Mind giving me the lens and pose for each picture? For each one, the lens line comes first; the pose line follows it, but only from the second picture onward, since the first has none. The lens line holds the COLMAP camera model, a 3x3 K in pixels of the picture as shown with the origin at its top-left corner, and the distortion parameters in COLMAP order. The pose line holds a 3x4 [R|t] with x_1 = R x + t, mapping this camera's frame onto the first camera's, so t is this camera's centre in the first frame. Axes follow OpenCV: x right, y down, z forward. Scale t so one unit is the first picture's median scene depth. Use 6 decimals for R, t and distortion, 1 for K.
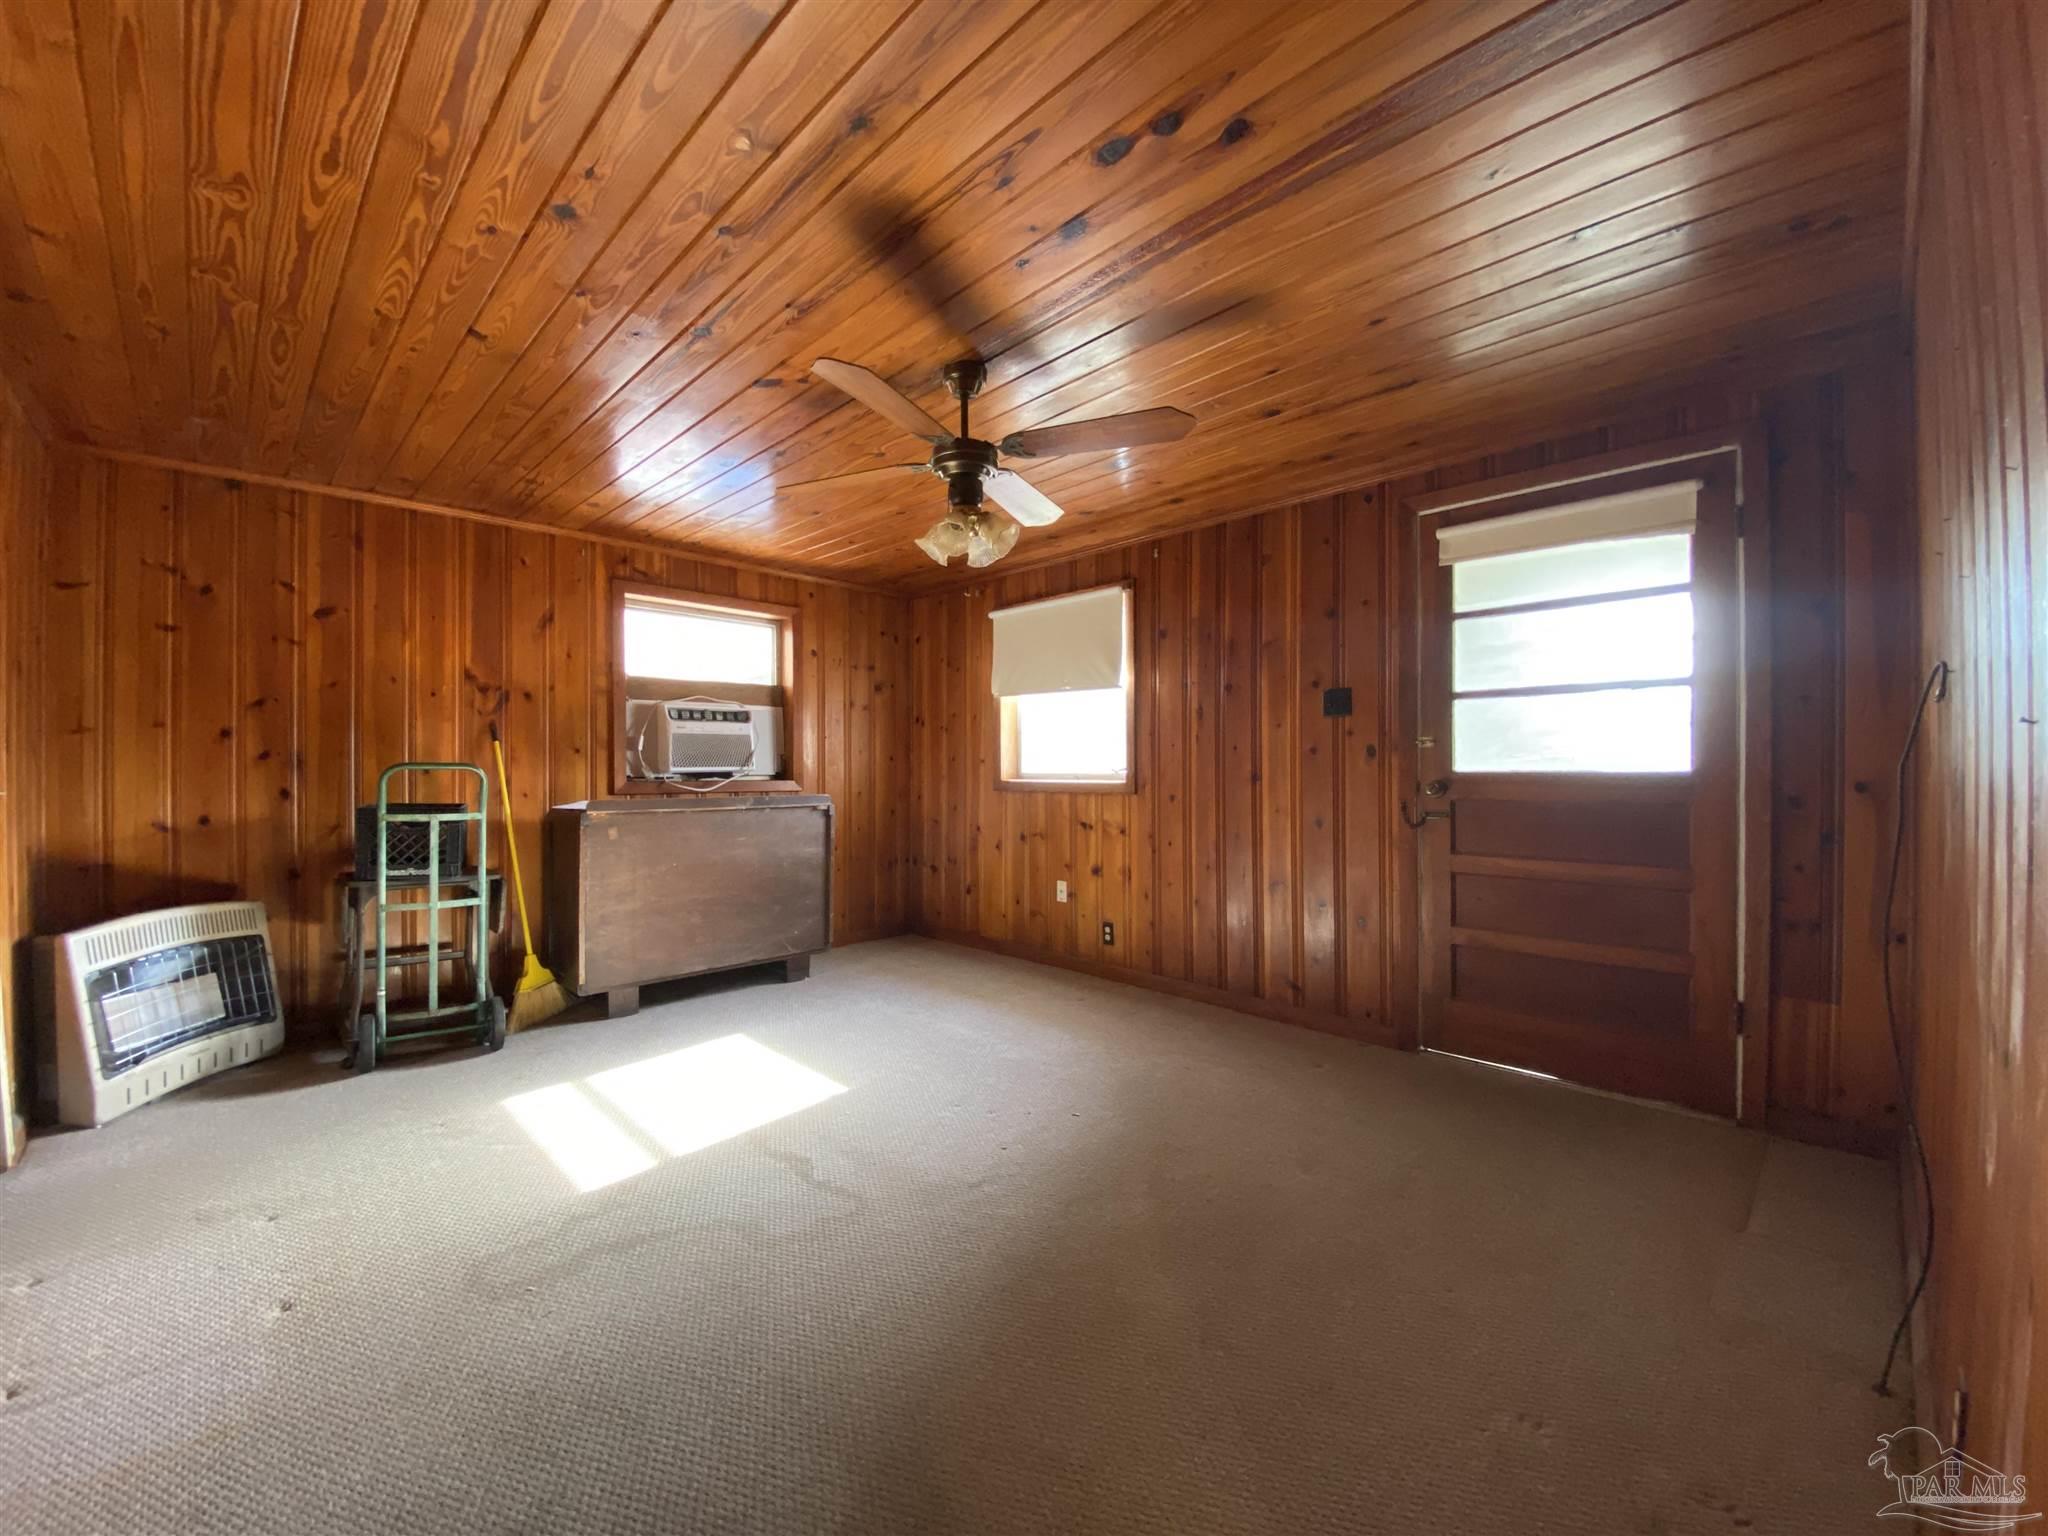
lens RADIAL K [[818.7, 0, 1012.2], [0, 818.7, 769.6], [0, 0, 1]] dist [0.030554, -0.024757]
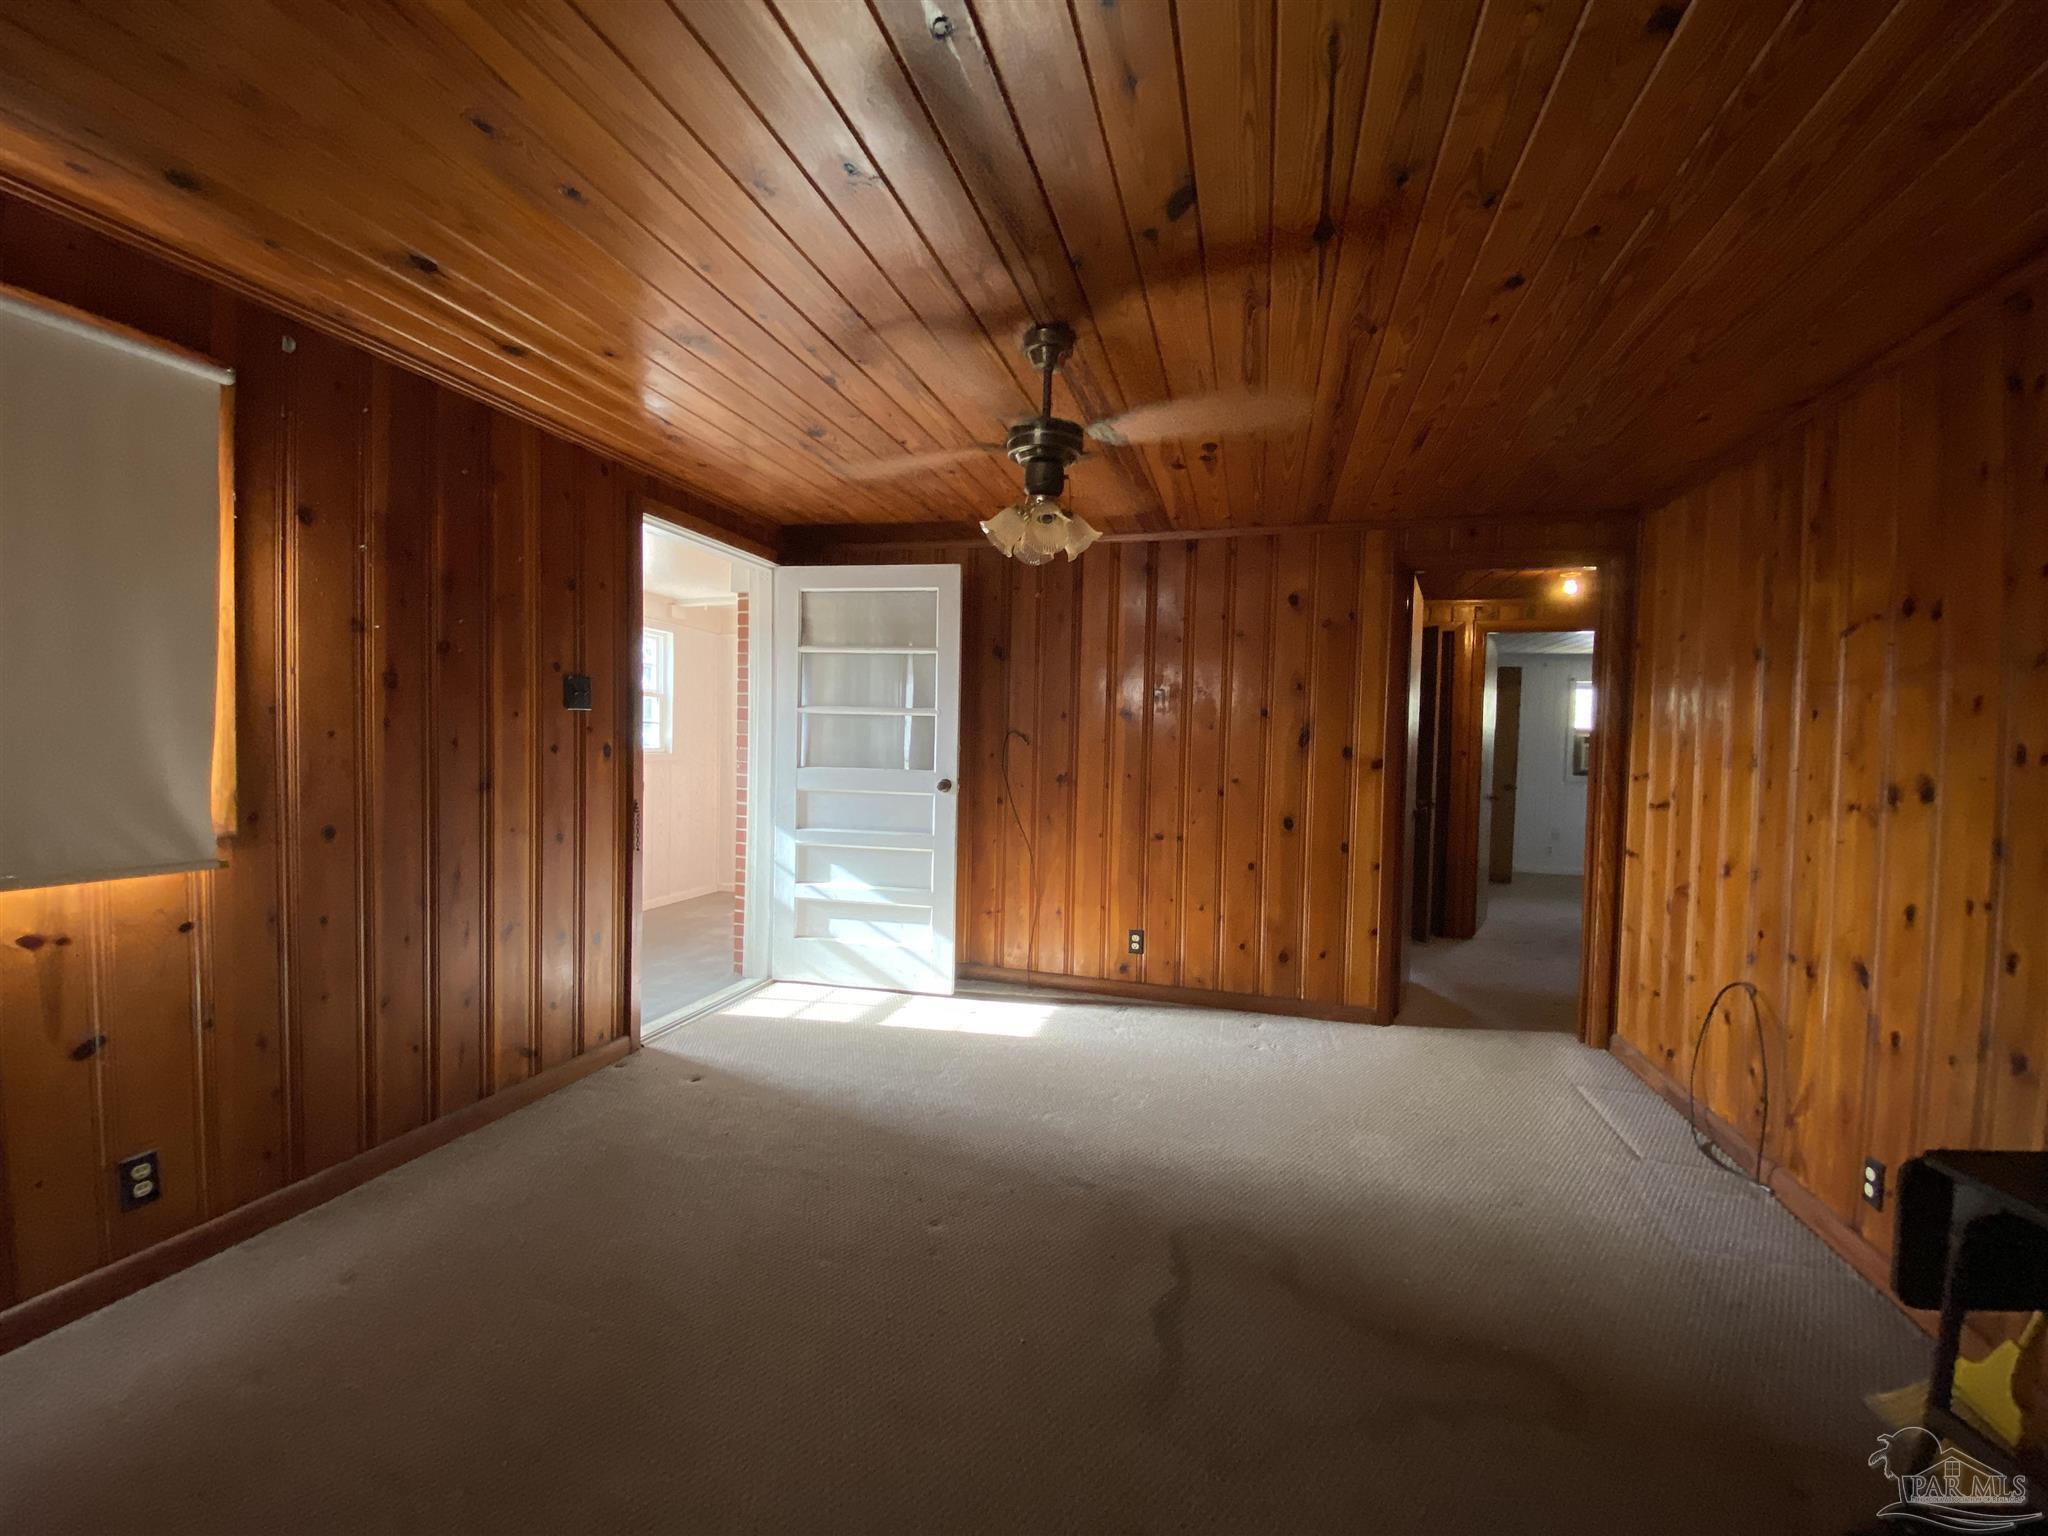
lens RADIAL K [[820.1, 0, 1020.4], [0, 820.1, 773.5], [0, 0, 1]] dist [0.040349, -0.031527]
pose [[-0.506467, -0.041783, 0.861247, -0.550711], [-0.017961, 0.999120, 0.037910, -0.036752], [-0.862072, 0.003731, -0.506771, 0.990341]]
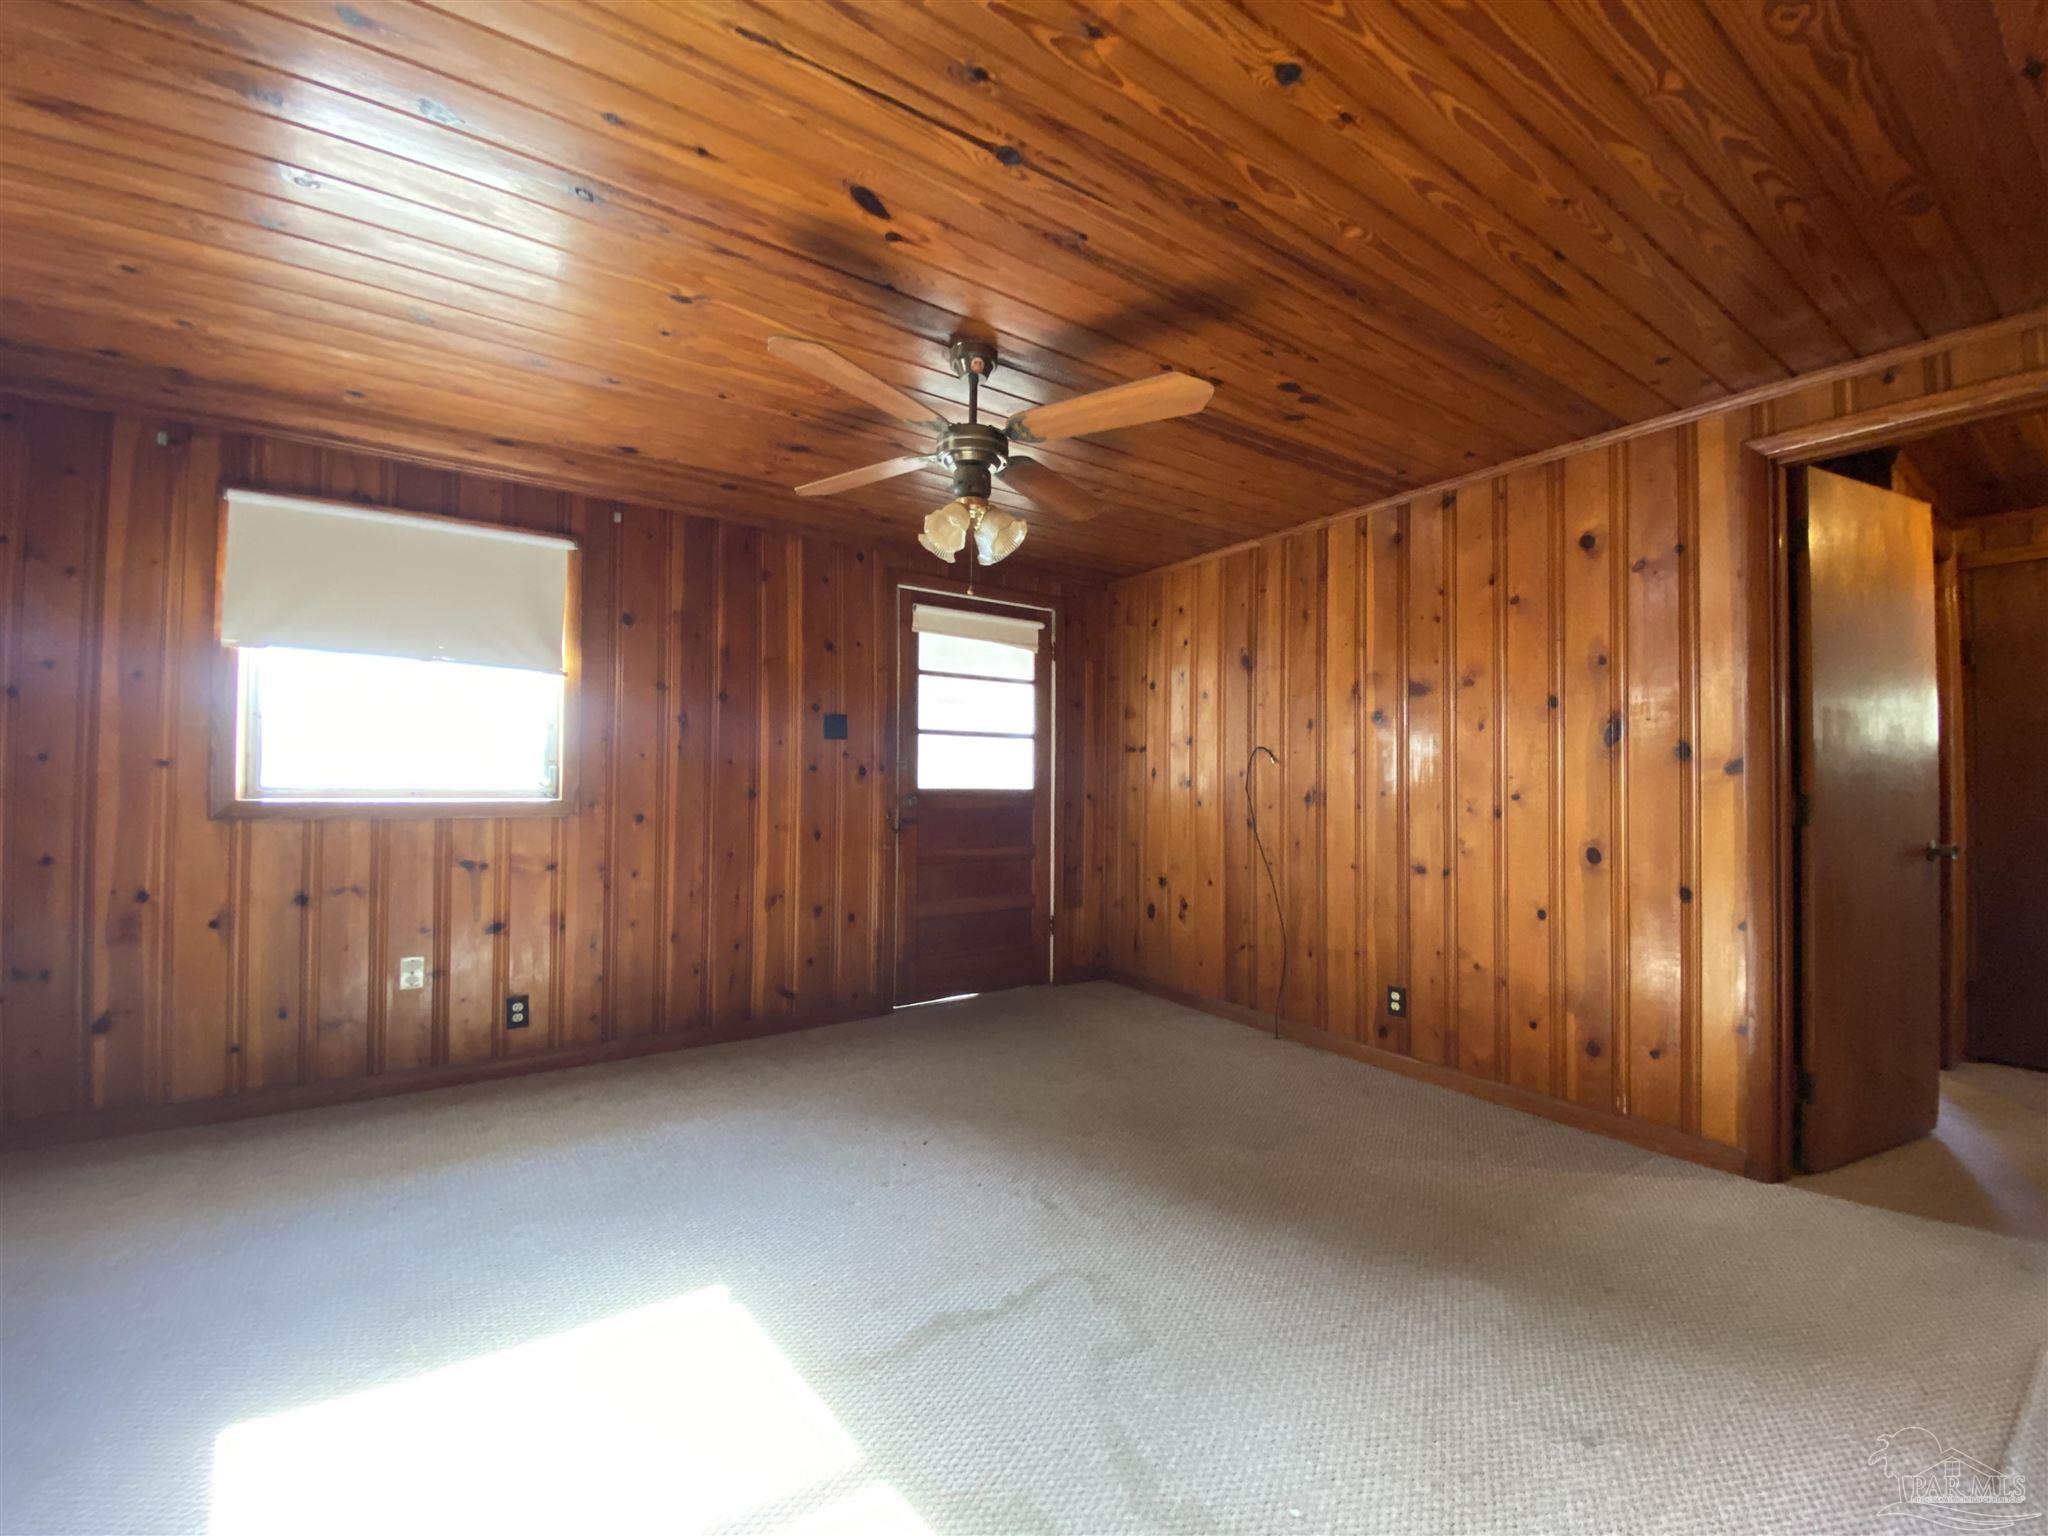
lens RADIAL K [[826.8, 0, 1026.1], [0, 826.8, 772.7], [0, 0, 1]] dist [0.020016, -0.021727]
pose [[0.163023, 0.025719, 0.986287, -0.640117], [-0.003969, 0.999669, -0.025412, 0.008624], [-0.986614, 0.000228, 0.163072, 0.532031]]
